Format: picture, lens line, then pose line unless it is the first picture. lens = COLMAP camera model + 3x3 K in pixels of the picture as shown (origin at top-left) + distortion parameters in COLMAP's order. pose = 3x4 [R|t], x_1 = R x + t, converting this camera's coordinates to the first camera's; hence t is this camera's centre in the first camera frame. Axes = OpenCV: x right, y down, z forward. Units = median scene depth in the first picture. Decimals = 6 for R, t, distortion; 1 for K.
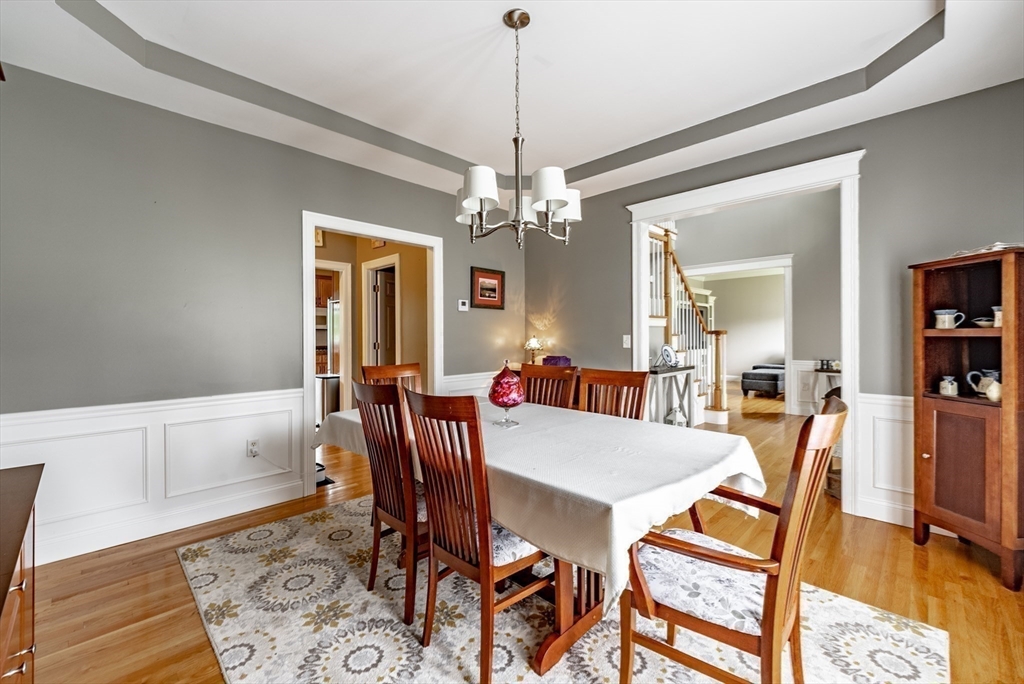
lens RADIAL K [[425.0, 0, 513.5], [0, 425.0, 339.8], [0, 0, 1]] dist [-0.001287, -0.000097]
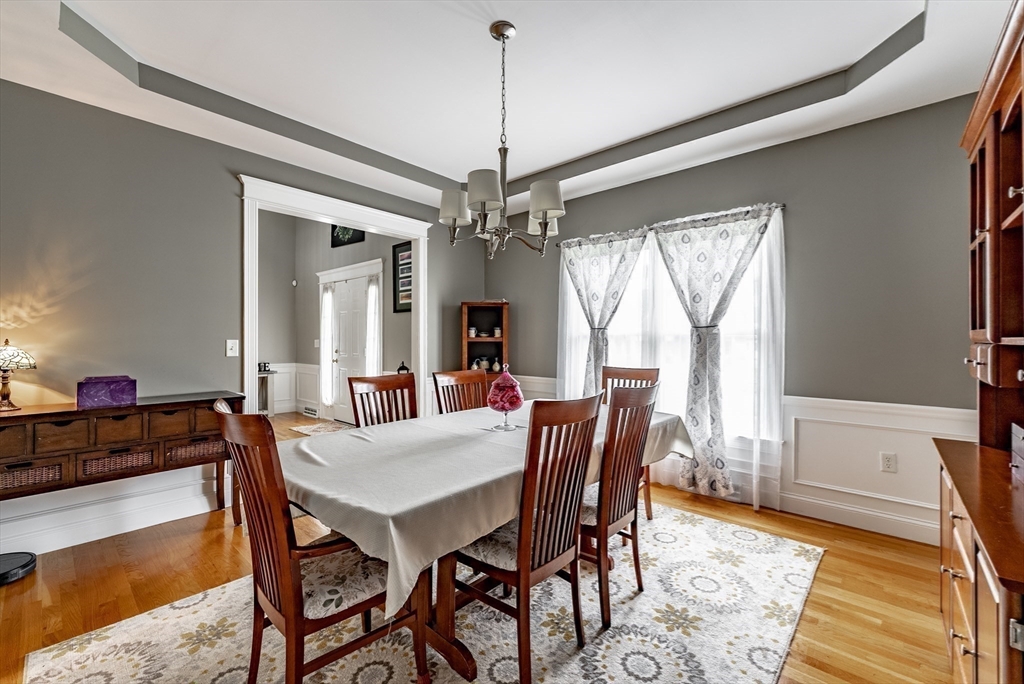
lens RADIAL K [[419.7, 0, 517.9], [0, 419.7, 342.2], [0, 0, 1]] dist [0.001505, -0.000738]
pose [[-0.059015, -0.003827, 0.998250, -0.930193], [0.006028, 0.999973, 0.004190, -0.012005], [-0.998239, 0.006265, -0.058991, 0.945311]]
